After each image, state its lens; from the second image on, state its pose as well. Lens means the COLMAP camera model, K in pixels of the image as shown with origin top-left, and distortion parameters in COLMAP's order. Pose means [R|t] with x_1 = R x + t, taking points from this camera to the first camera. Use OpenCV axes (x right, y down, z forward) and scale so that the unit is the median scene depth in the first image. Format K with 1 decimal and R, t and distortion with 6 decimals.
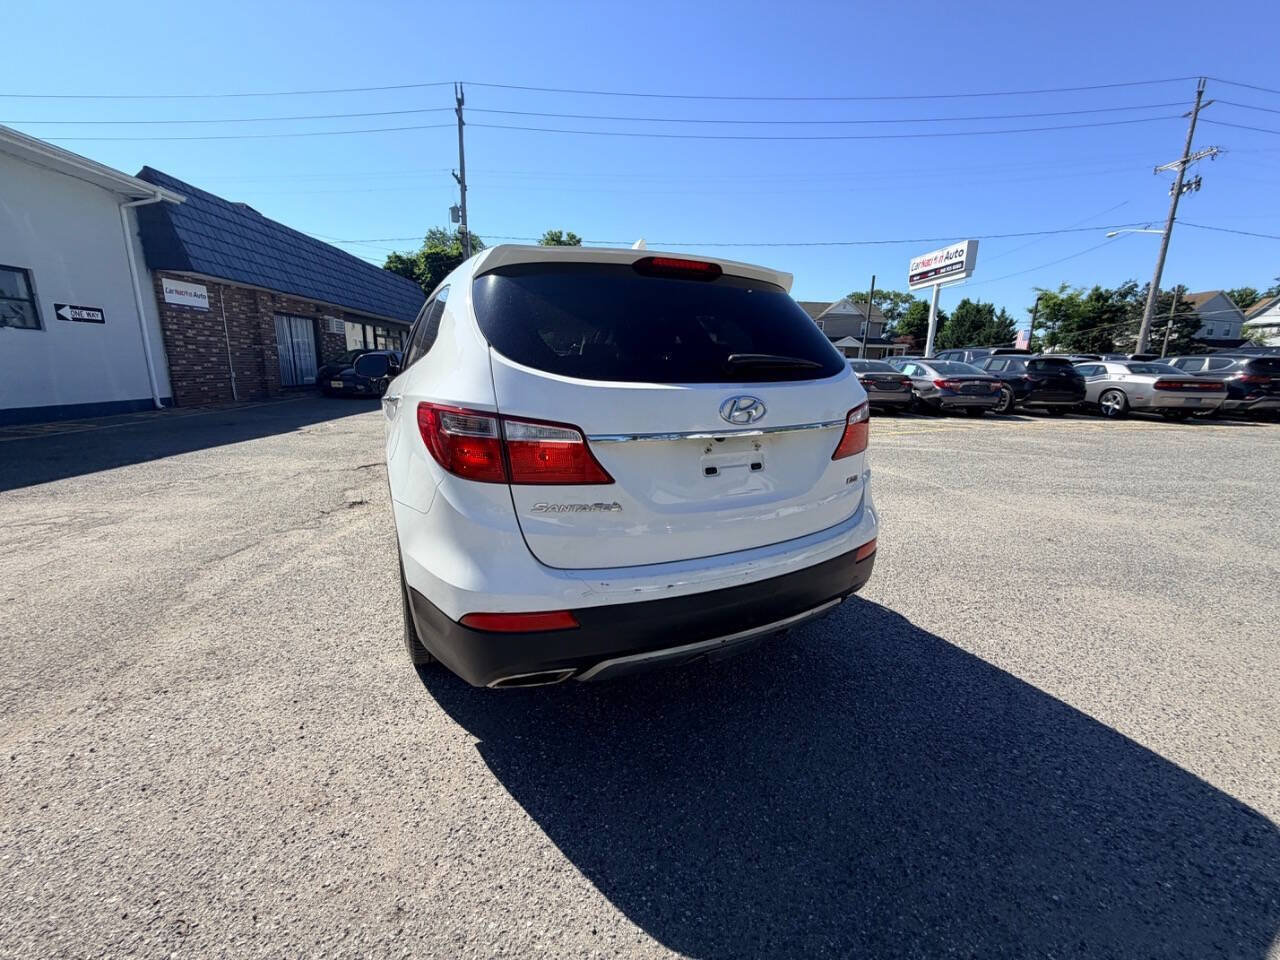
lens RADIAL K [[508.7, 0, 636.3], [0, 508.7, 479.0], [0, 0, 1]] dist [0.000449, 0.000151]
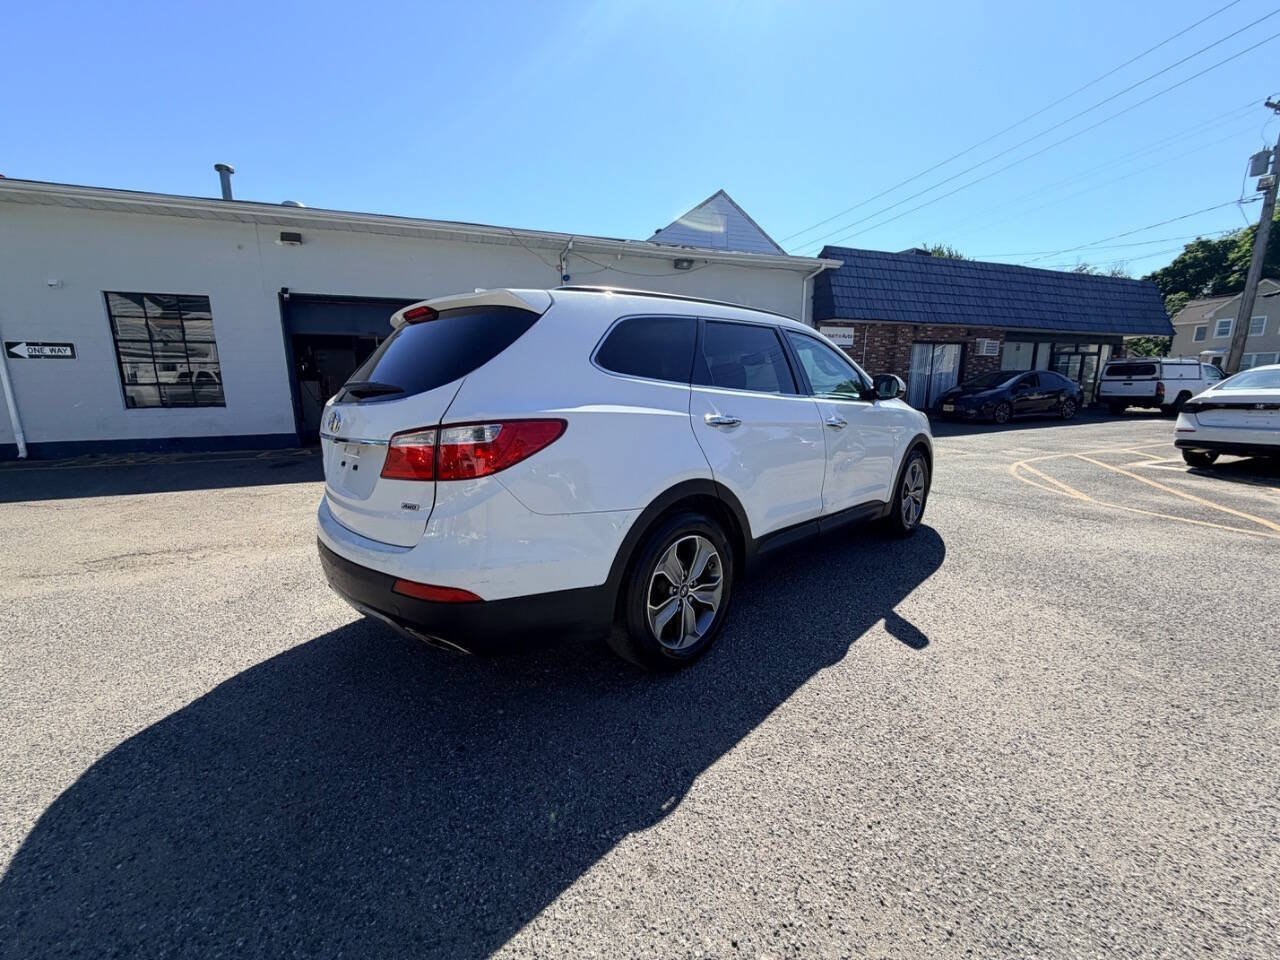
lens RADIAL K [[508.7, 0, 637.7], [0, 508.7, 478.6], [0, 0, 1]] dist [0.000449, 0.000151]
pose [[0.299793, 0.148541, -0.942369, 0.221497], [-0.192204, 0.976953, 0.092847, -0.033771], [0.934442, 0.153292, 0.321434, 0.167179]]
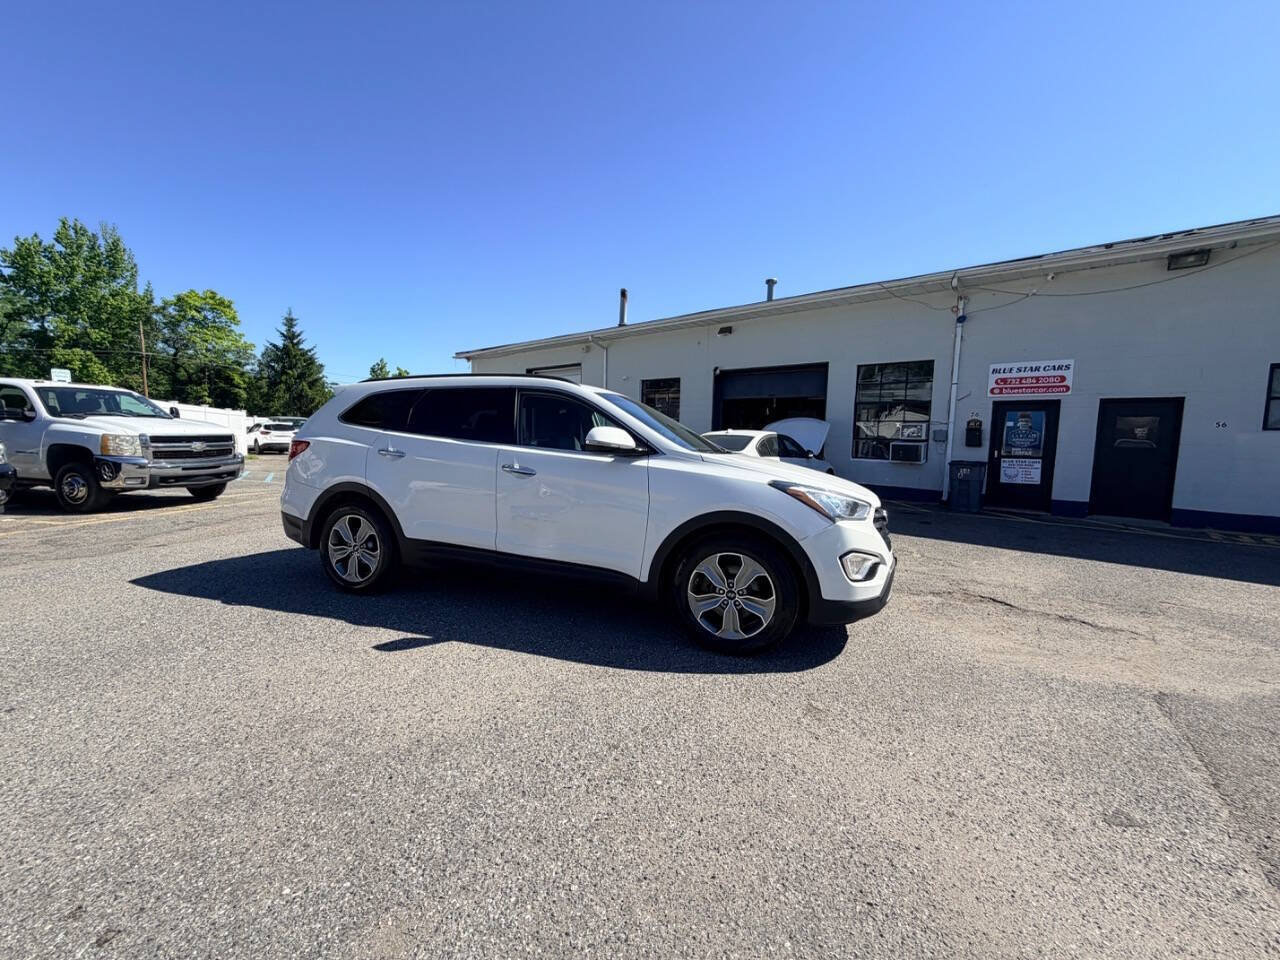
lens RADIAL K [[508.7, 0, 638.1], [0, 508.7, 479.7], [0, 0, 1]] dist [0.000449, 0.000151]
pose [[-0.710258, 0.017681, -0.703719, 0.153908], [-0.195248, 0.955514, 0.221069, -0.126552], [0.676322, 0.294416, -0.675210, 0.576994]]
